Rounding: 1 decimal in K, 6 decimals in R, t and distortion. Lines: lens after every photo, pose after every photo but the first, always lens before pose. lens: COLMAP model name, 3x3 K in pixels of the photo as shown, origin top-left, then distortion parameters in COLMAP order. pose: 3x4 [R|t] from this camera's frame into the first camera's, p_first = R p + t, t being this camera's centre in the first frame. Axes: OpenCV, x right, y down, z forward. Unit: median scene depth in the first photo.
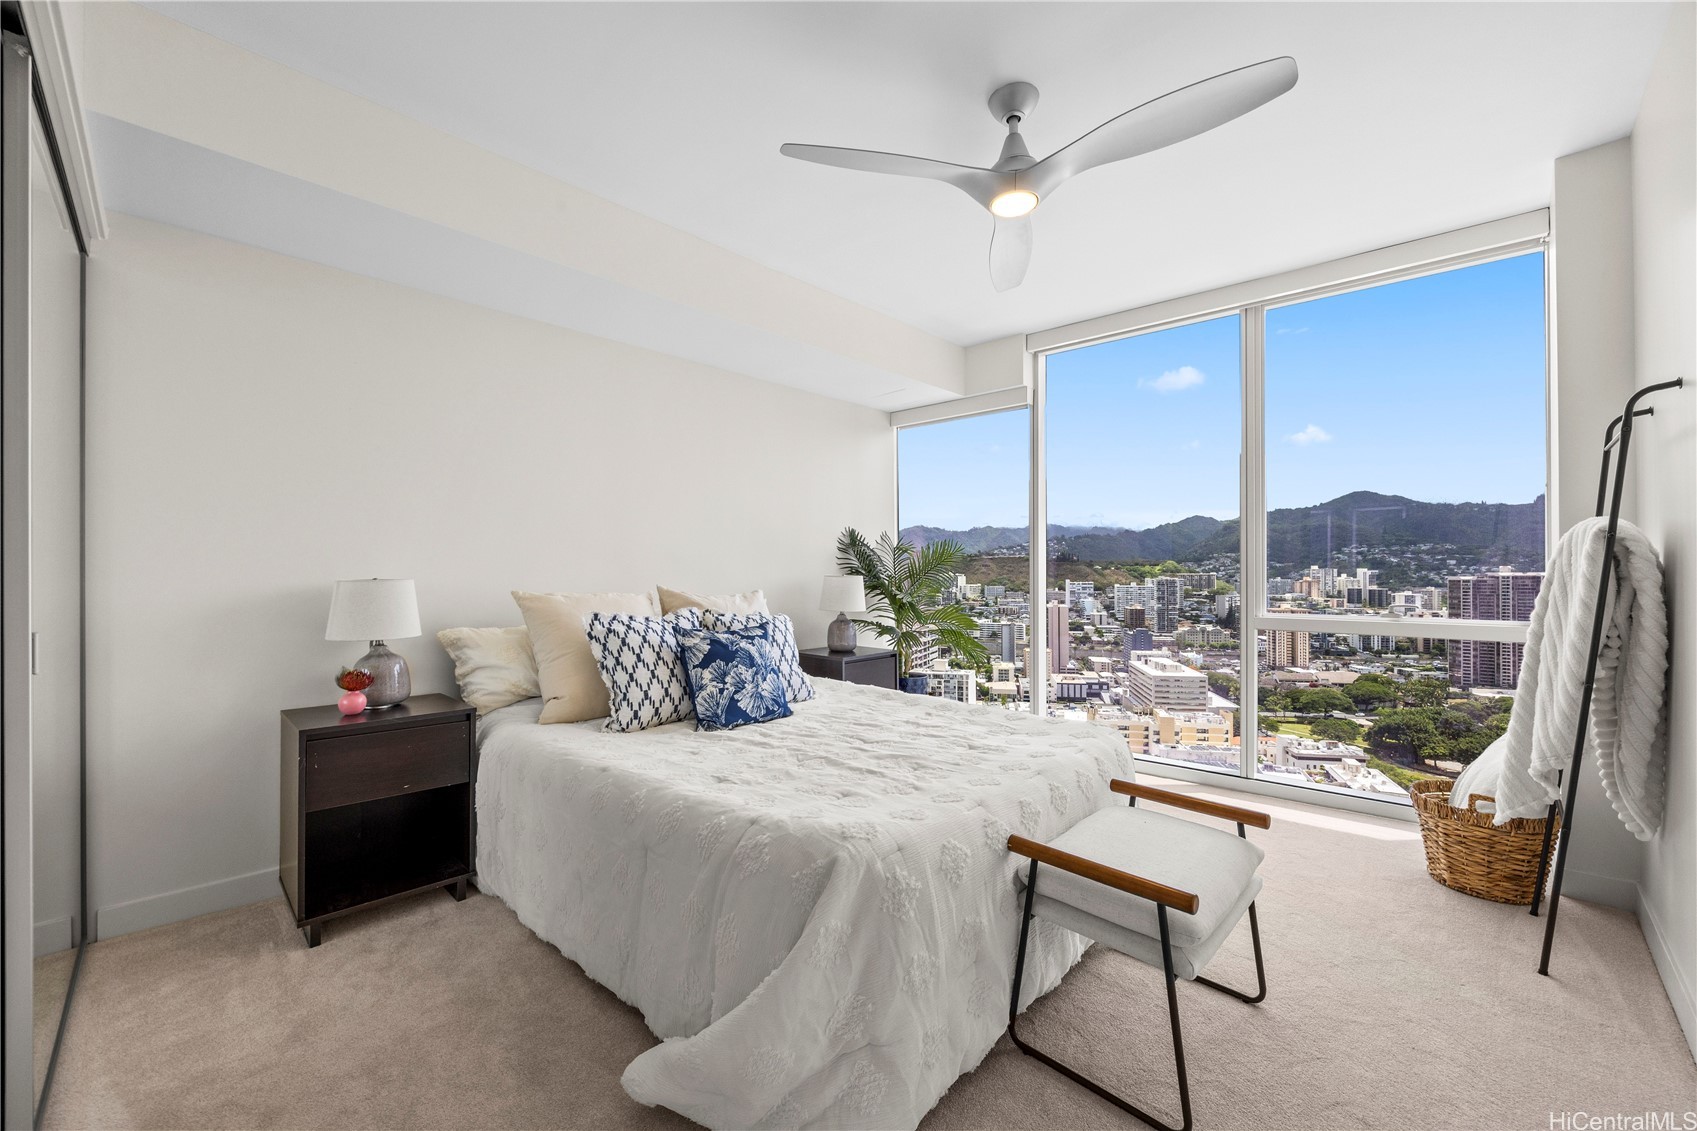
lens RADIAL K [[683.4, 0, 853.7], [0, 683.4, 575.4], [0, 0, 1]] dist [-0.000044, 0.000060]
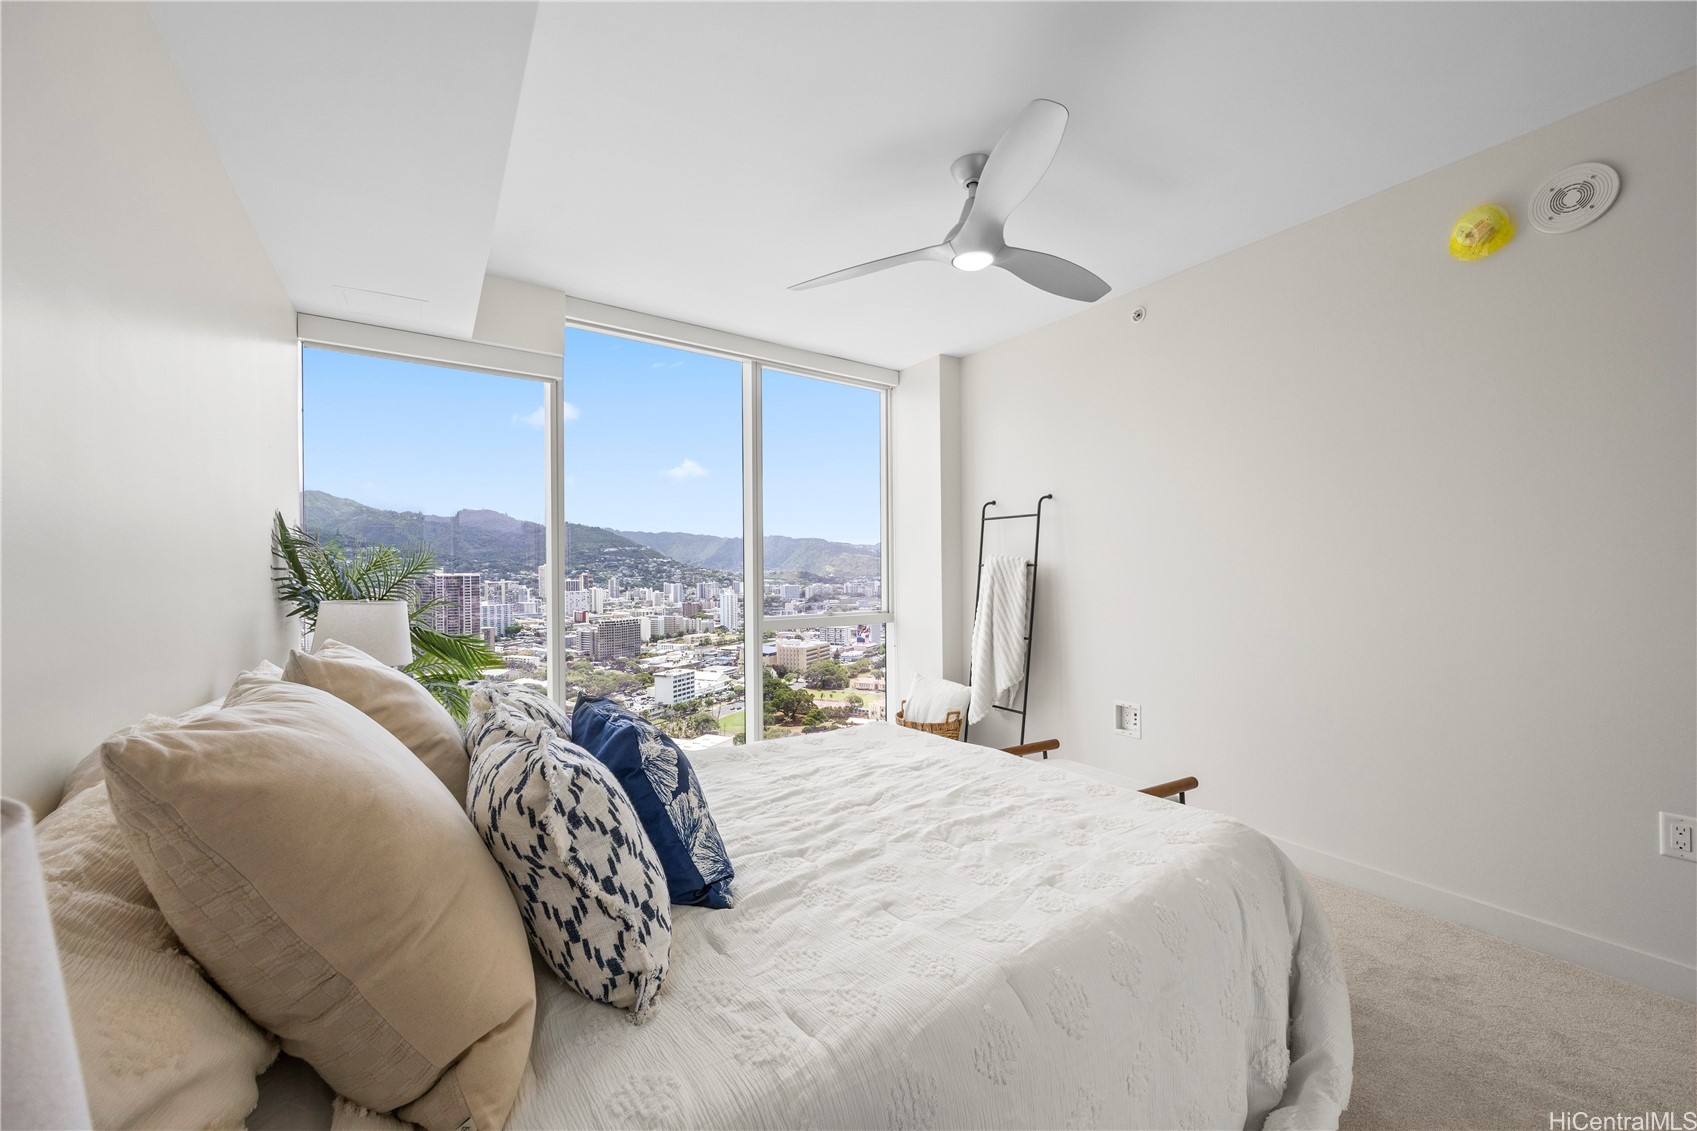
lens RADIAL K [[665.3, 0, 855.0], [0, 665.3, 580.8], [0, 0, 1]] dist [-0.000410, -0.000083]
pose [[0.206222, -0.012993, 0.978419, -0.809759], [0.004908, 0.999913, 0.012244, -0.036589], [-0.978493, 0.002277, 0.206268, 0.899960]]
